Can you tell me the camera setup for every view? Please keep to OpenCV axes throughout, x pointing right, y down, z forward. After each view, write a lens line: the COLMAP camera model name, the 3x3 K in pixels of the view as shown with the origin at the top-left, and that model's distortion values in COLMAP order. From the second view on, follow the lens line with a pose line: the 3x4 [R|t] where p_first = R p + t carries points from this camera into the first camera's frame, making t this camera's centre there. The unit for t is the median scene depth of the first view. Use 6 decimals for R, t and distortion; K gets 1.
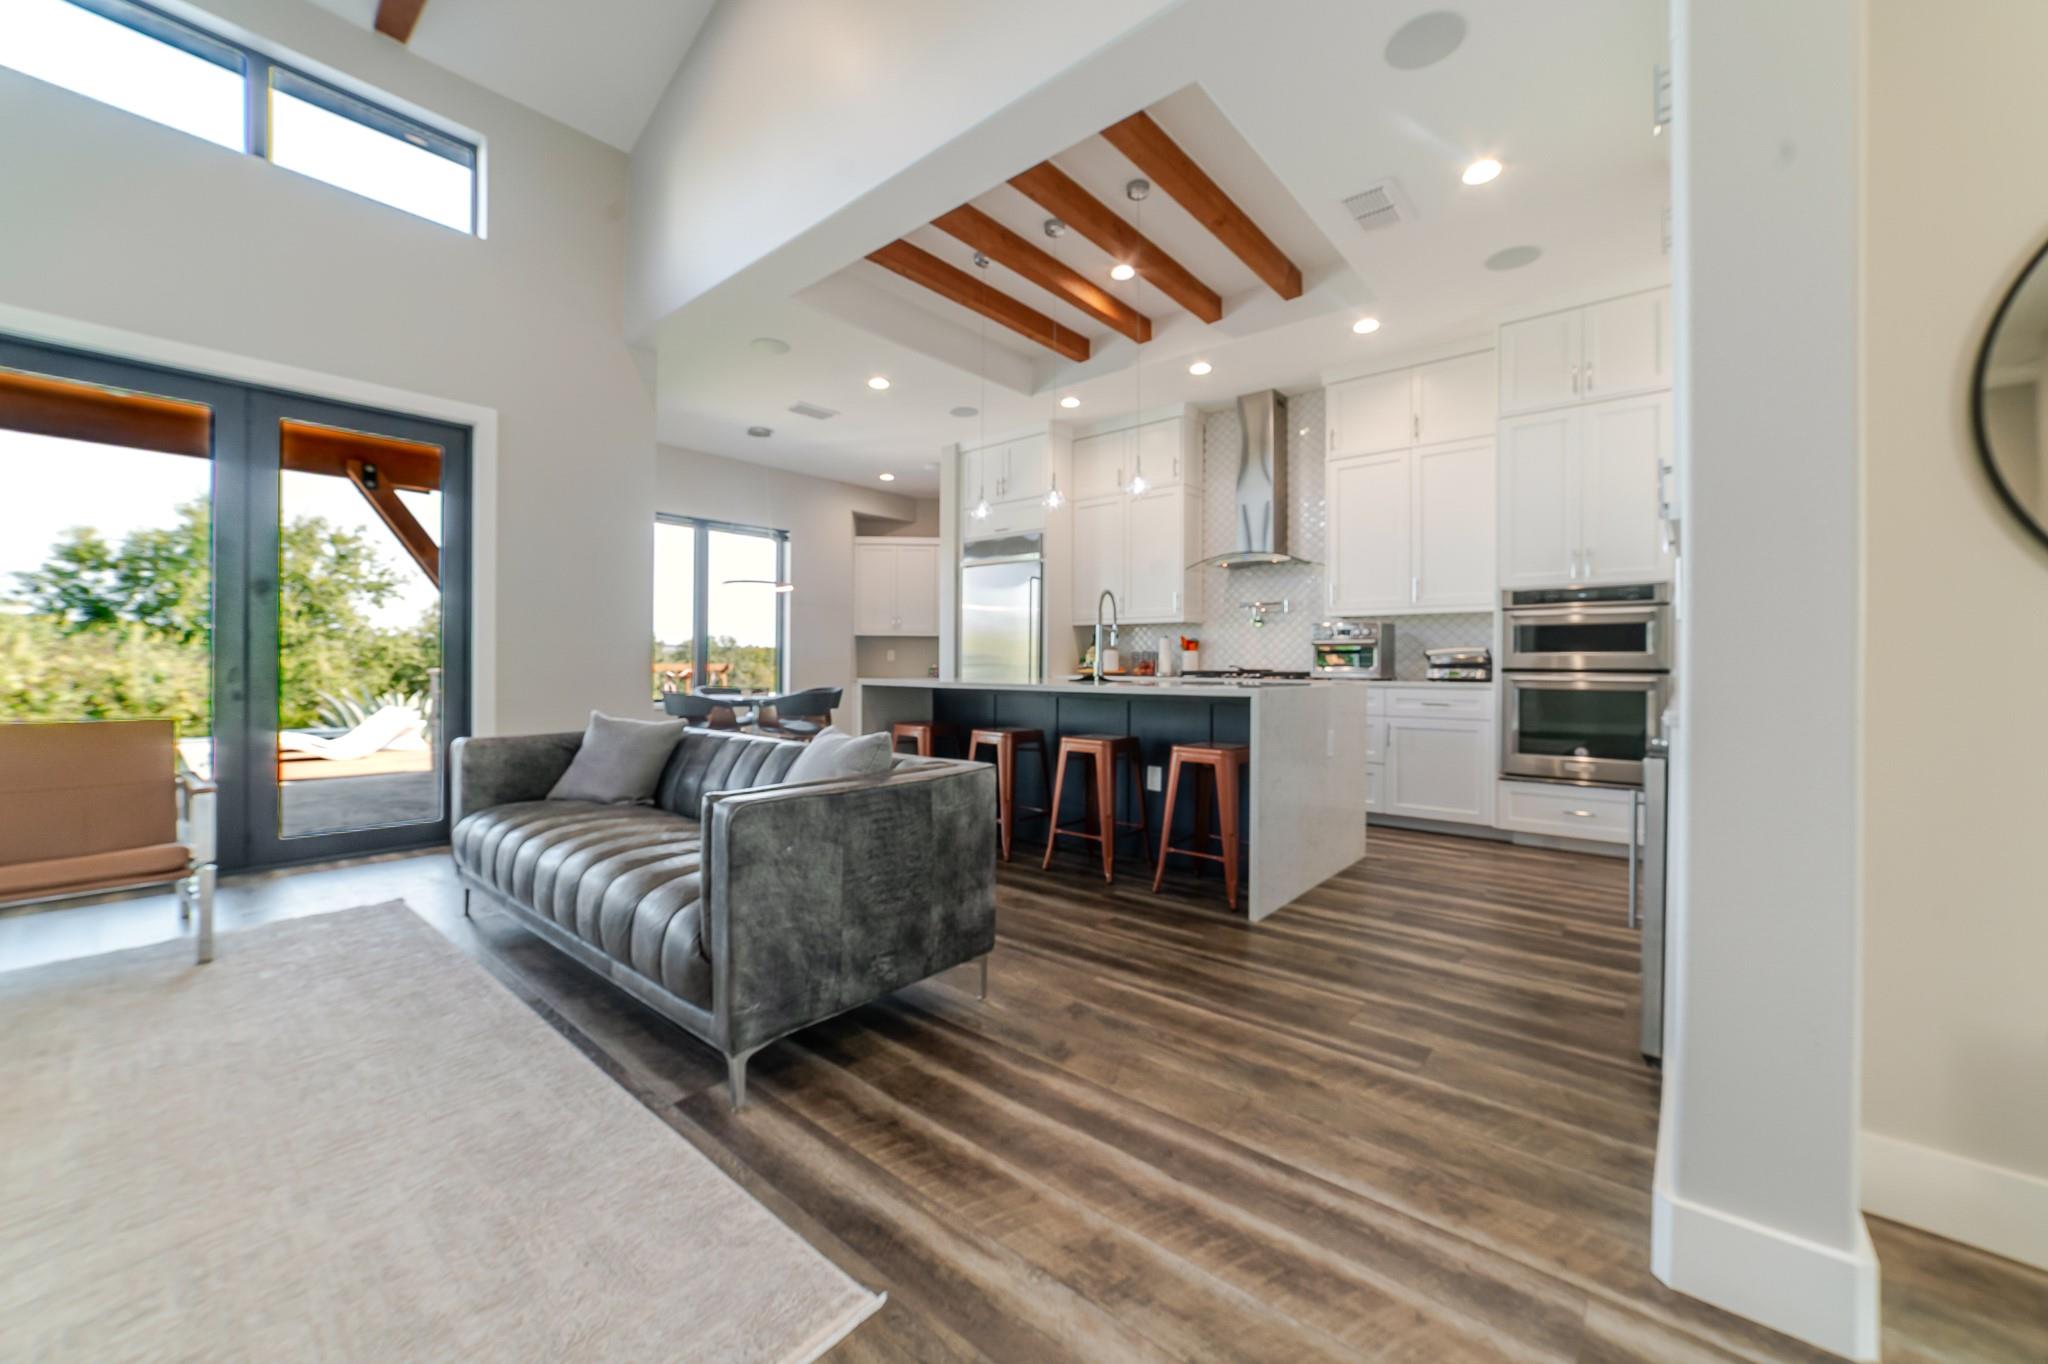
lens RADIAL K [[779.1, 0, 1022.5], [0, 779.1, 675.1], [0, 0, 1]] dist [-0.015846, 0.006110]
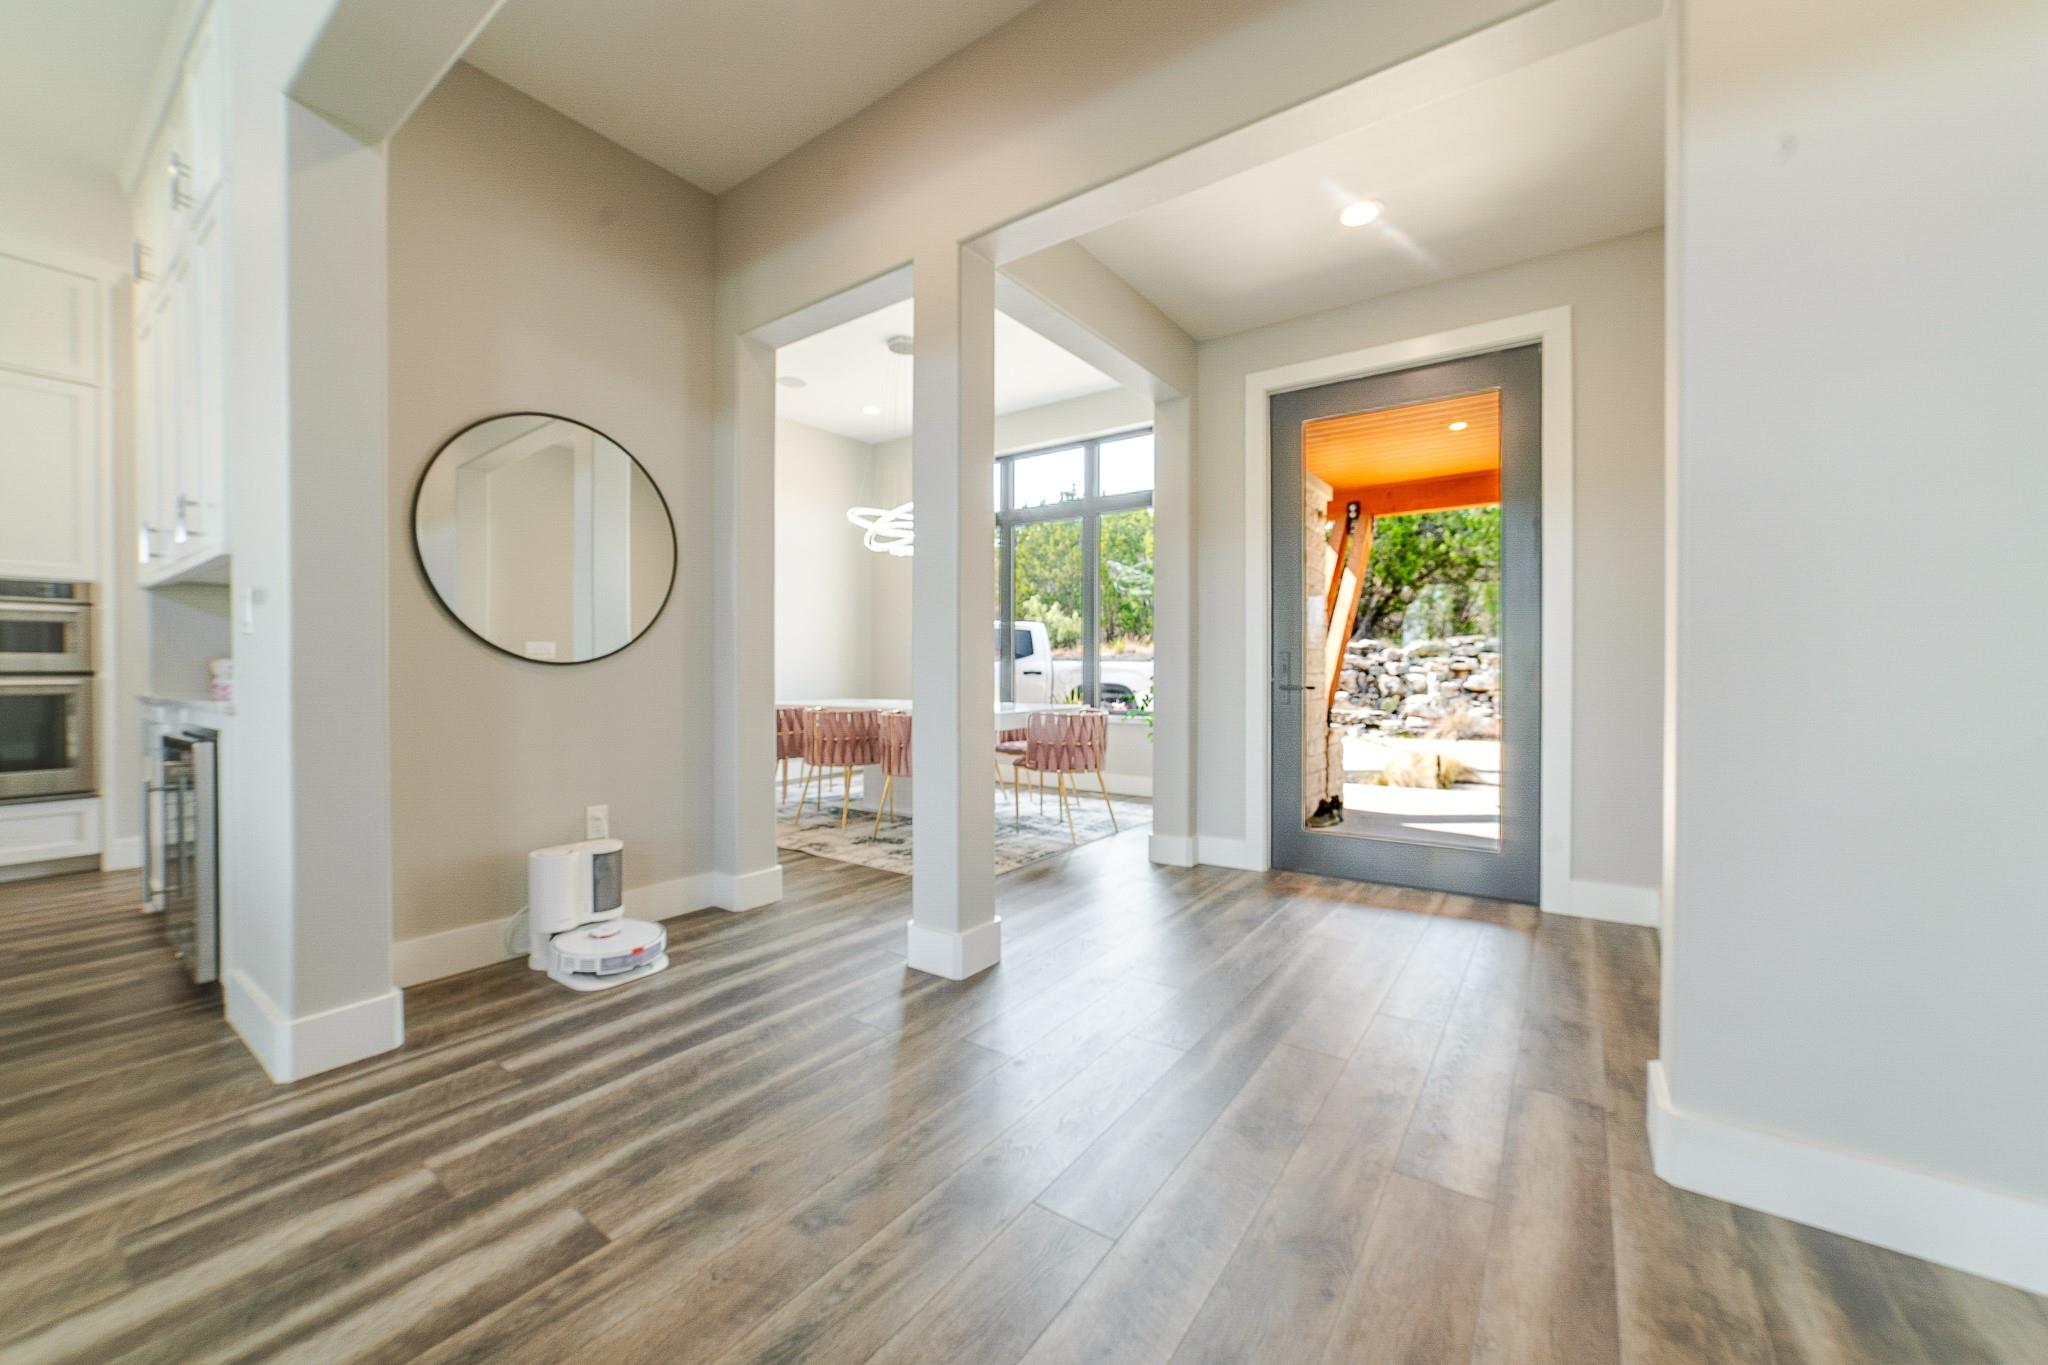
lens RADIAL K [[779.1, 0, 1022.5], [0, 779.1, 675.6], [0, 0, 1]] dist [-0.015846, 0.006110]
pose [[-0.088227, -0.006591, 0.996079, -0.214546], [0.009364, 0.999928, 0.007446, 0.001302], [-0.996056, 0.009984, -0.088159, -0.081631]]
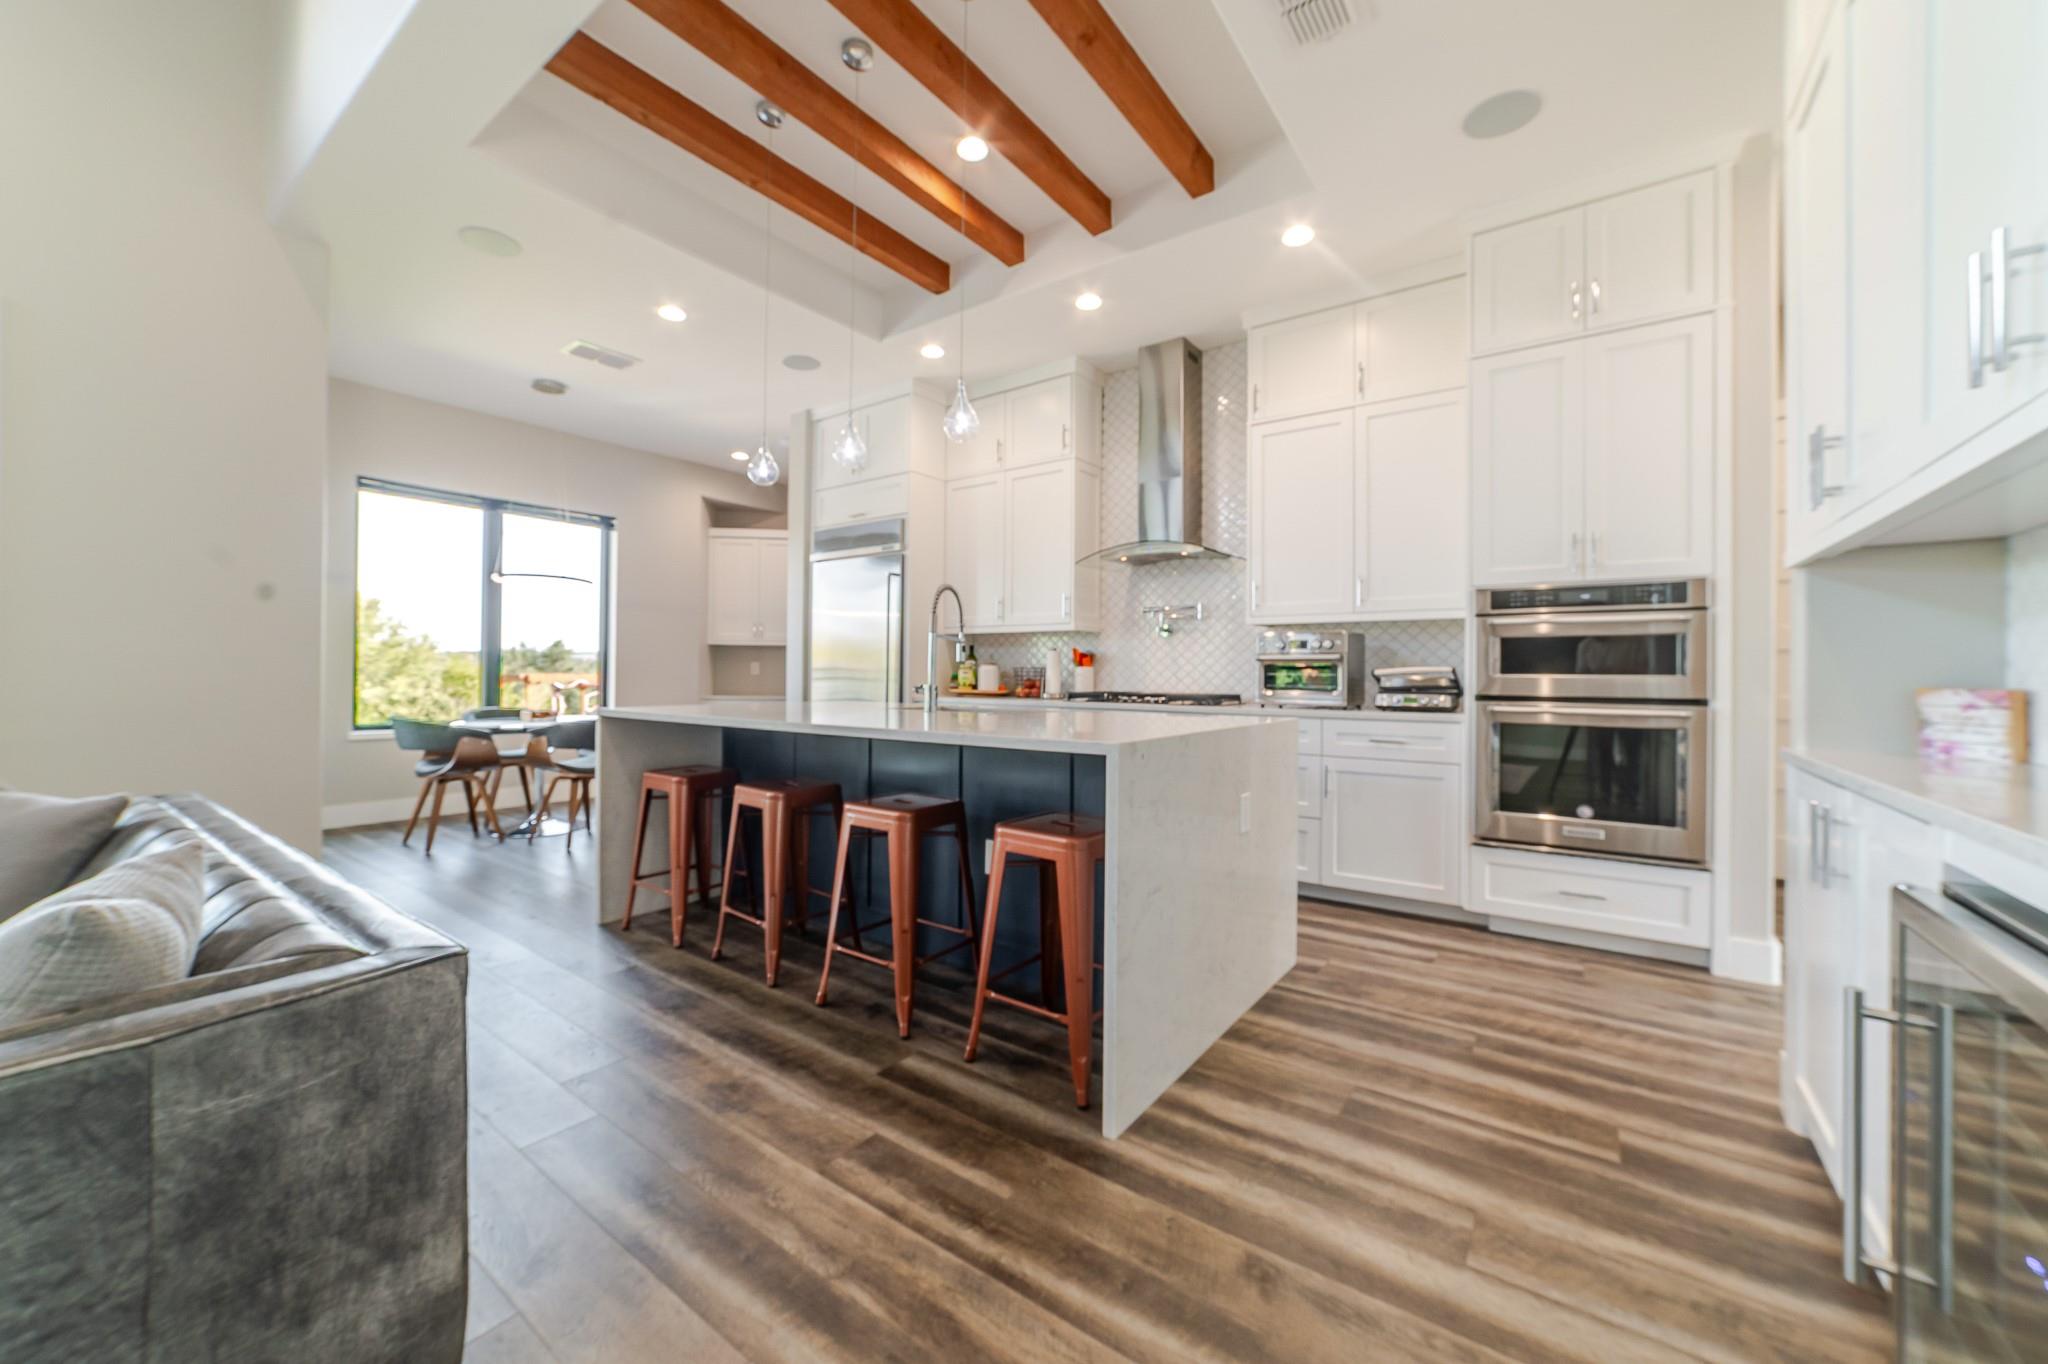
lens RADIAL K [[768.2, 0, 1017.7], [0, 768.2, 683.3], [0, 0, 1]] dist [-0.013301, 0.000309]
pose [[0.997681, 0.002588, 0.068014, 0.127072], [-0.002502, 0.999996, -0.001355, -0.017147], [-0.068017, 0.001182, 0.997683, 0.289990]]
